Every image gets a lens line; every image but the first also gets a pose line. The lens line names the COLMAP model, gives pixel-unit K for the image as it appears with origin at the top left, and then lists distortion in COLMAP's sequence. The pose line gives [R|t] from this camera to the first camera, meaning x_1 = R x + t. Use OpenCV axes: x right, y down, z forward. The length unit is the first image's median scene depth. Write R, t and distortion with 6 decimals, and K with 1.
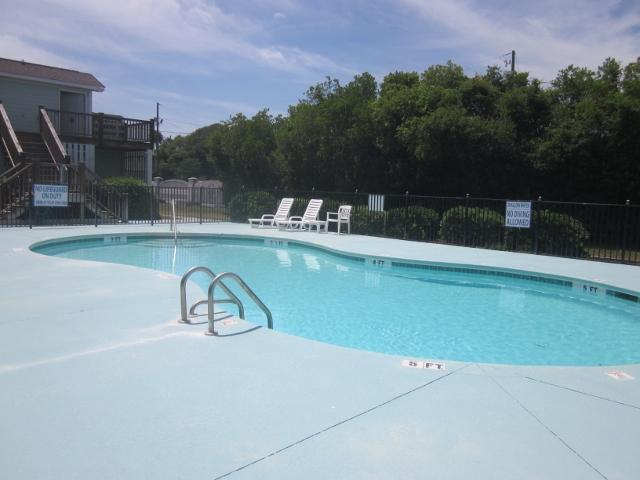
lens RADIAL K [[524.6, 0, 320.0], [0, 524.6, 240.0], [0, 0, 1]] dist [-0.044371, -0.002002]
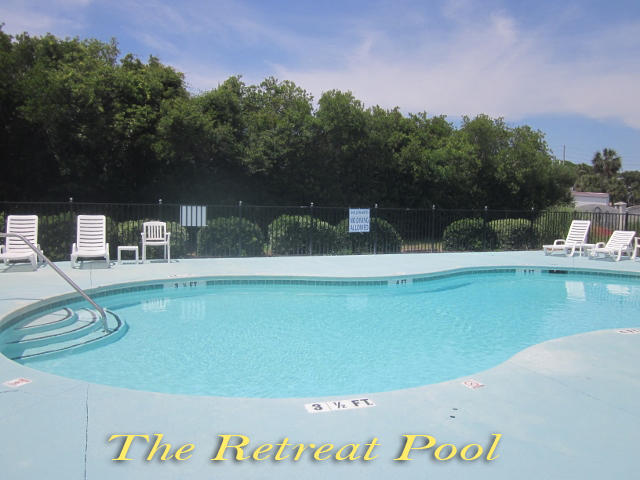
lens RADIAL K [[524.6, 0, 320.0], [0, 524.6, 240.0], [0, 0, 1]] dist [-0.044371, -0.002002]
pose [[0.386288, -0.090341, 0.917943, -0.660153], [0.080758, 0.994683, 0.063909, -0.085028], [-0.918836, 0.049444, 0.391530, 0.637719]]
